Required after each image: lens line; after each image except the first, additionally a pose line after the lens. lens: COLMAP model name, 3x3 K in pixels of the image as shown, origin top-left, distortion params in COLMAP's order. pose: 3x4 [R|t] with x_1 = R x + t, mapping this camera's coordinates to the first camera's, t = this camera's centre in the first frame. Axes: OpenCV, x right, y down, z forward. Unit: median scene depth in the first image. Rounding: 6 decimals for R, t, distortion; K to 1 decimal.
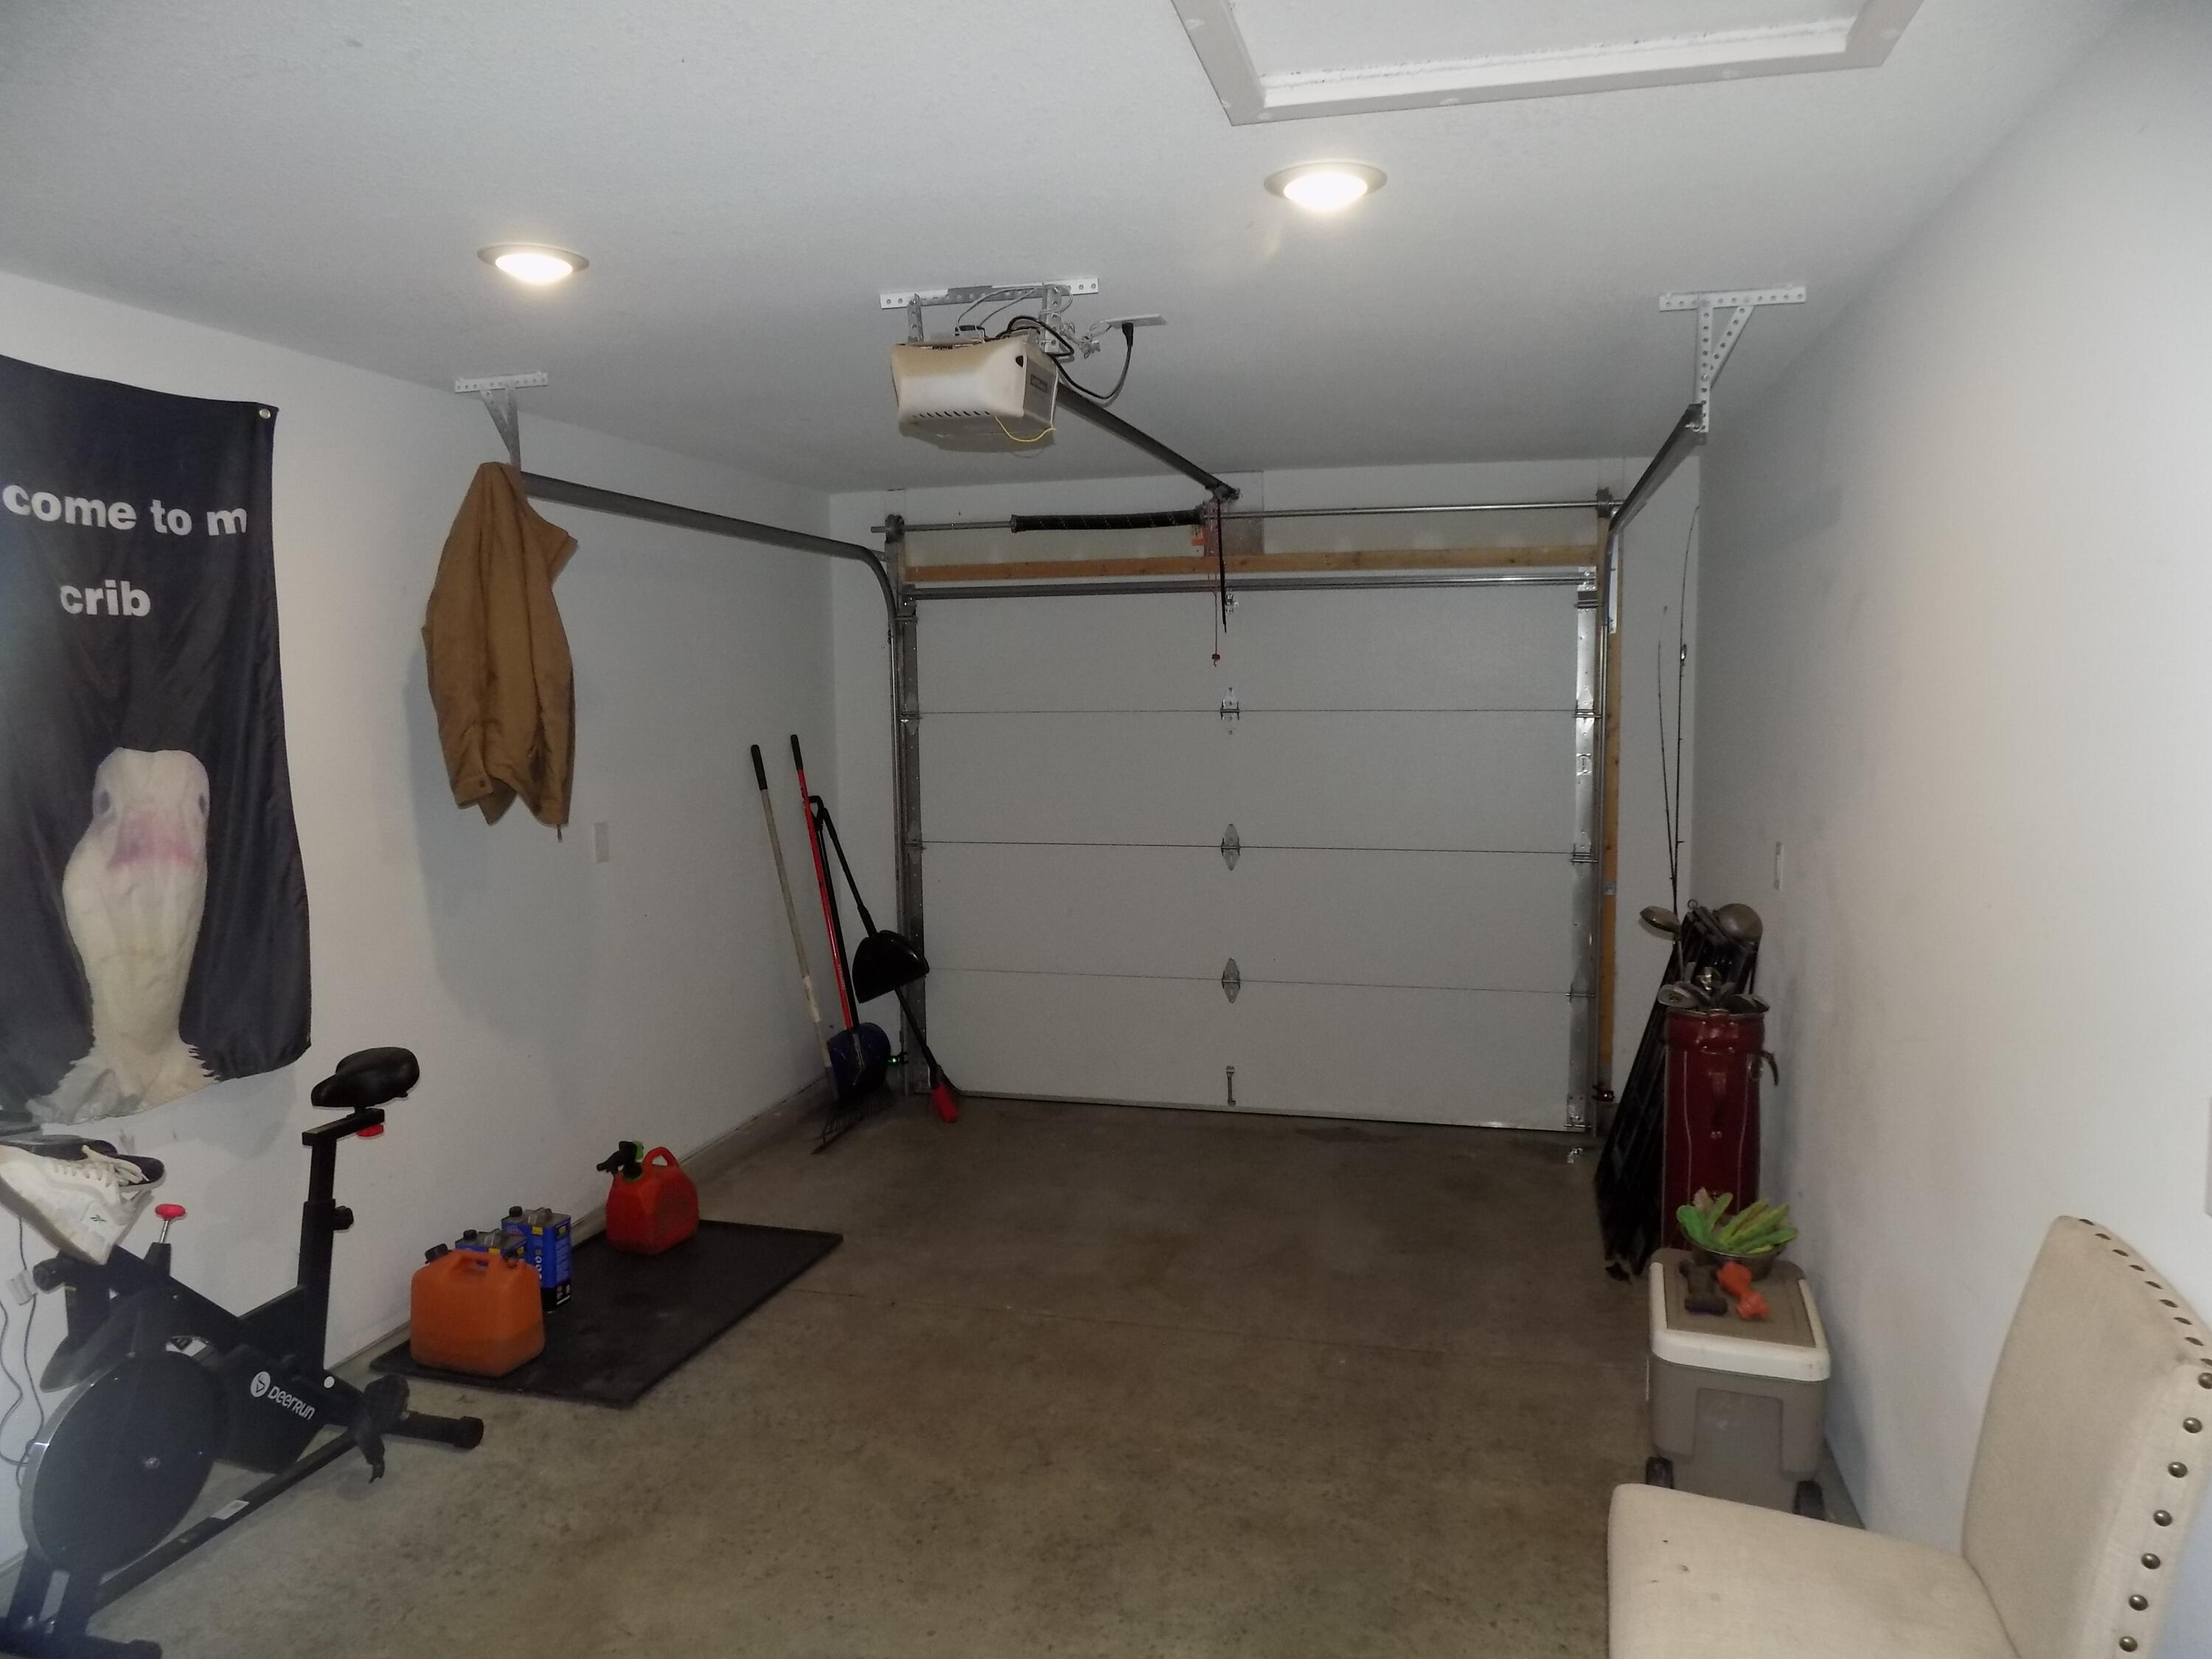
lens RADIAL K [[1501.9, 0, 1121.8], [0, 1501.9, 809.8], [0, 0, 1]] dist [-0.074813, 0.070409]
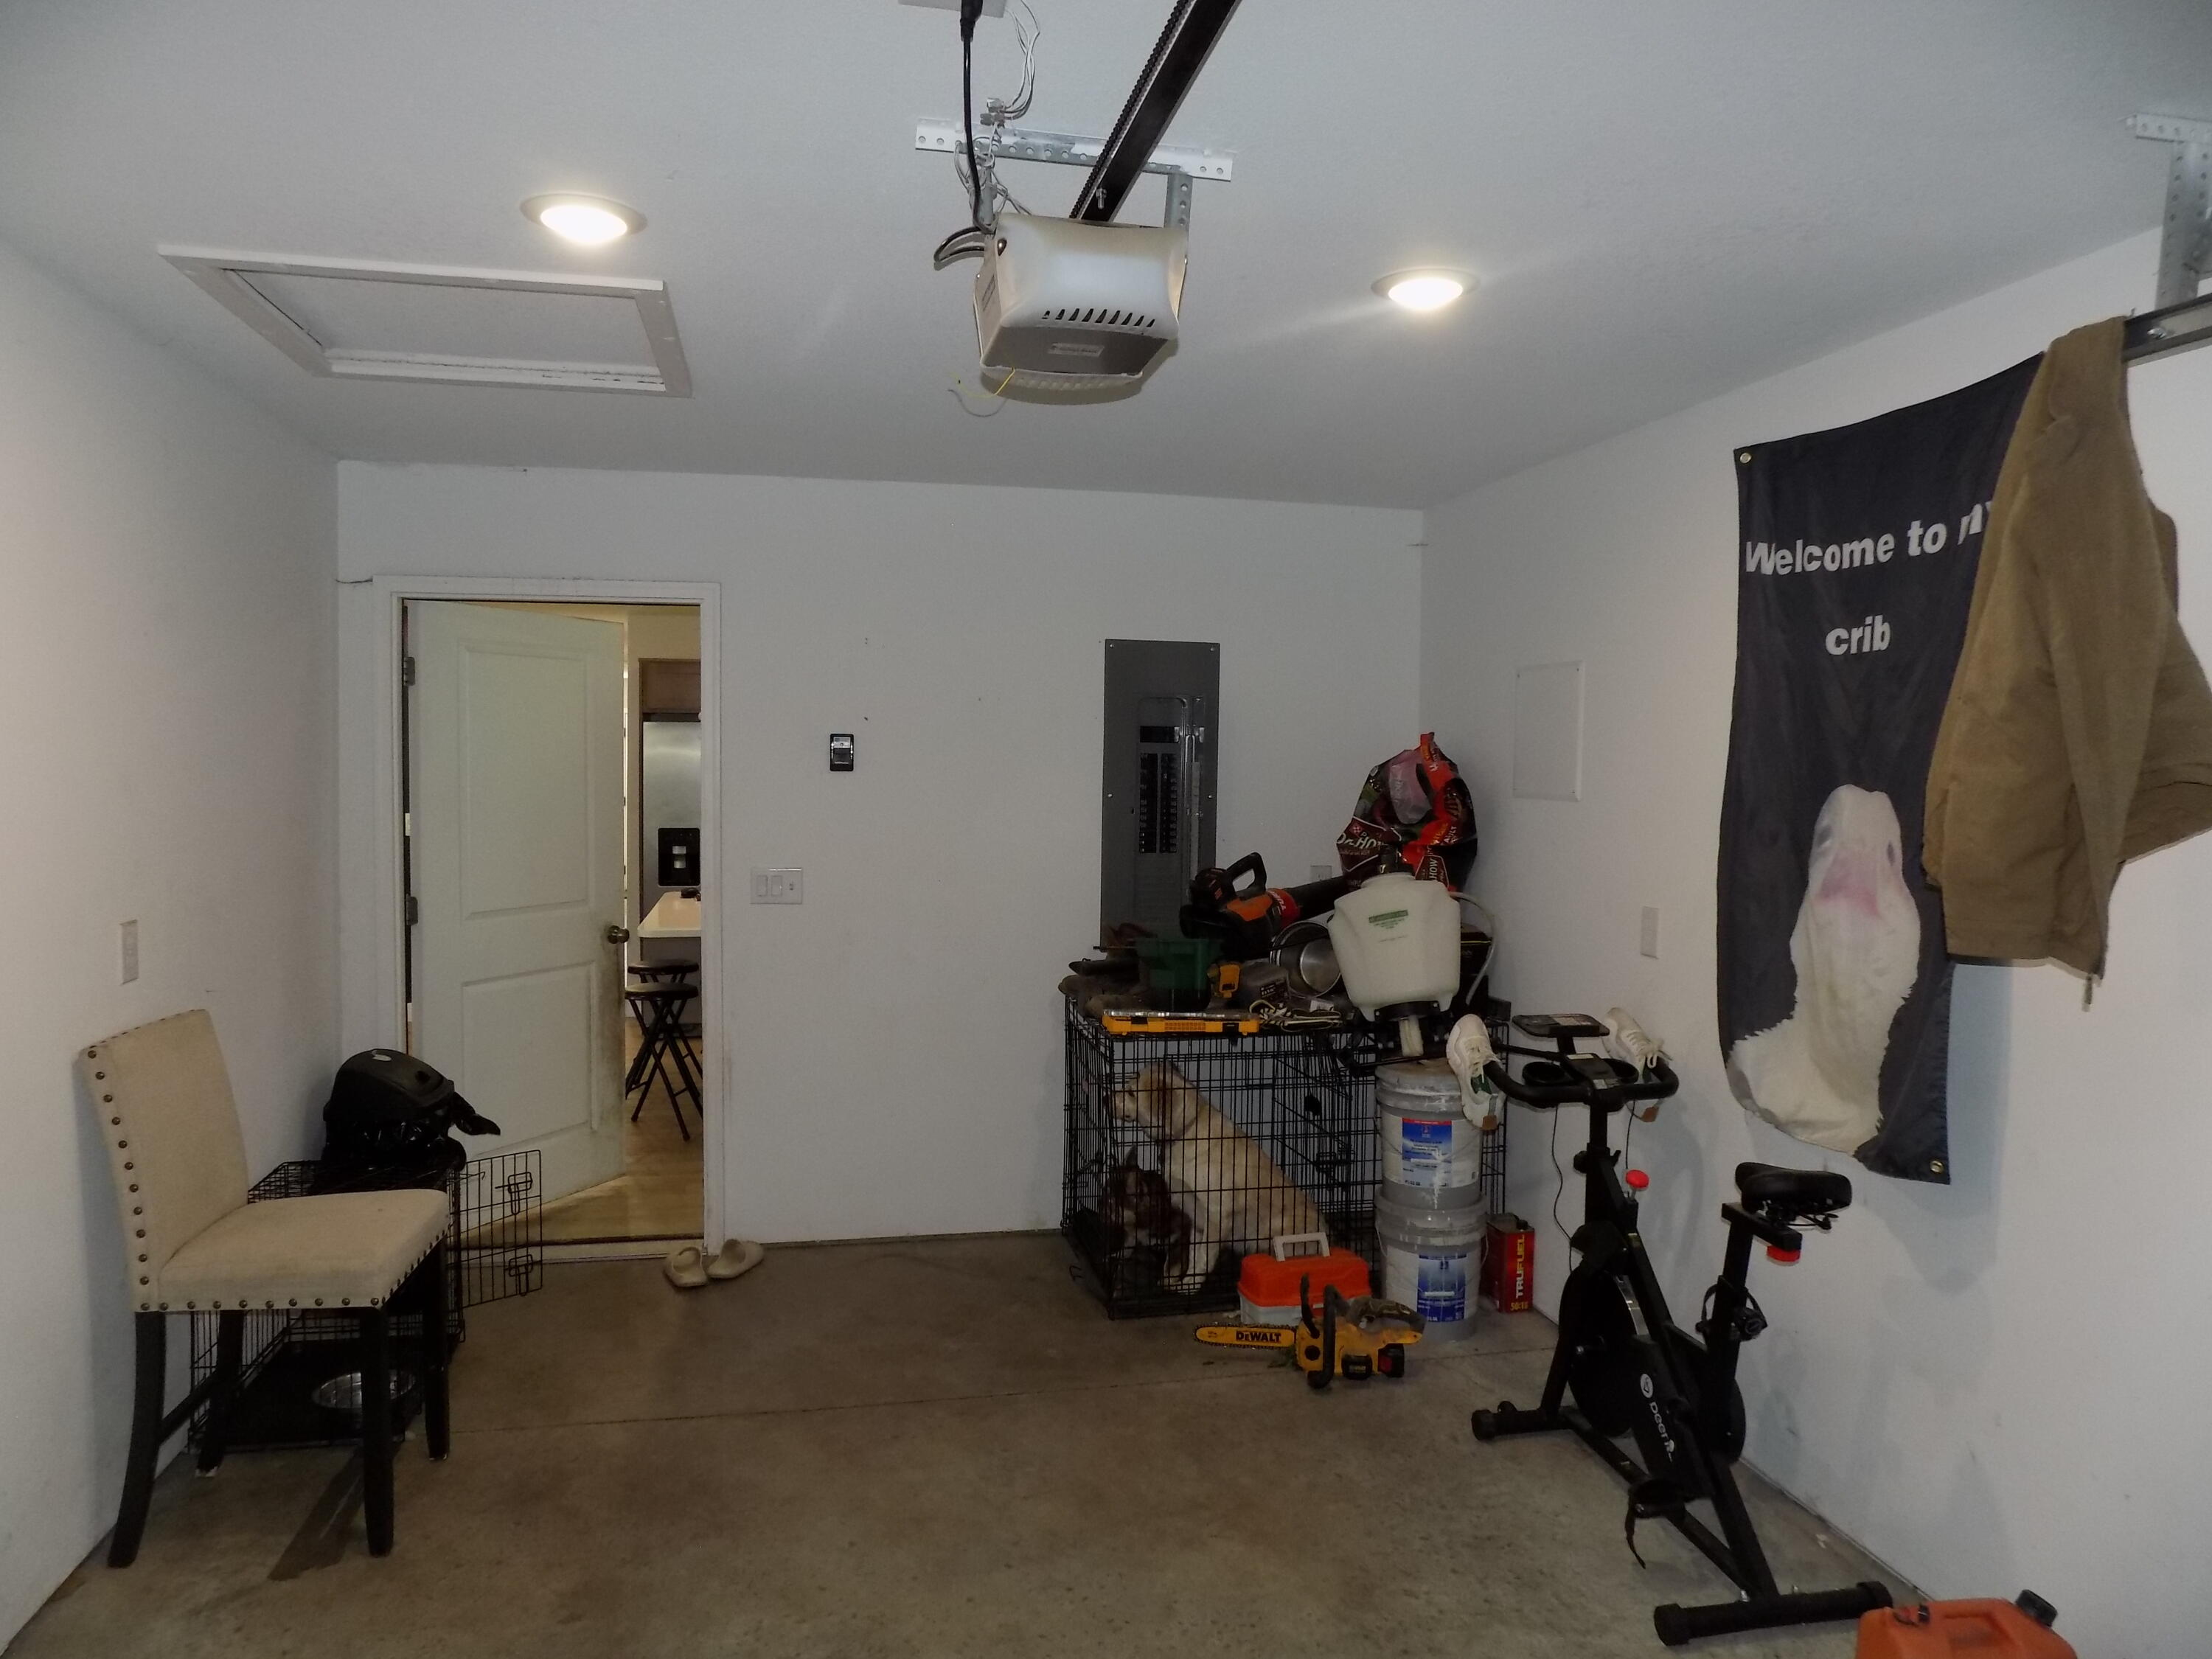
lens RADIAL K [[1501.9, 0, 1121.8], [0, 1501.9, 809.8], [0, 0, 1]] dist [-0.074813, 0.070409]
pose [[-0.893503, 0.015223, -0.448800, 0.211934], [-0.042084, 0.992188, 0.117440, -0.122830], [0.447082, 0.123820, -0.885882, 1.674114]]
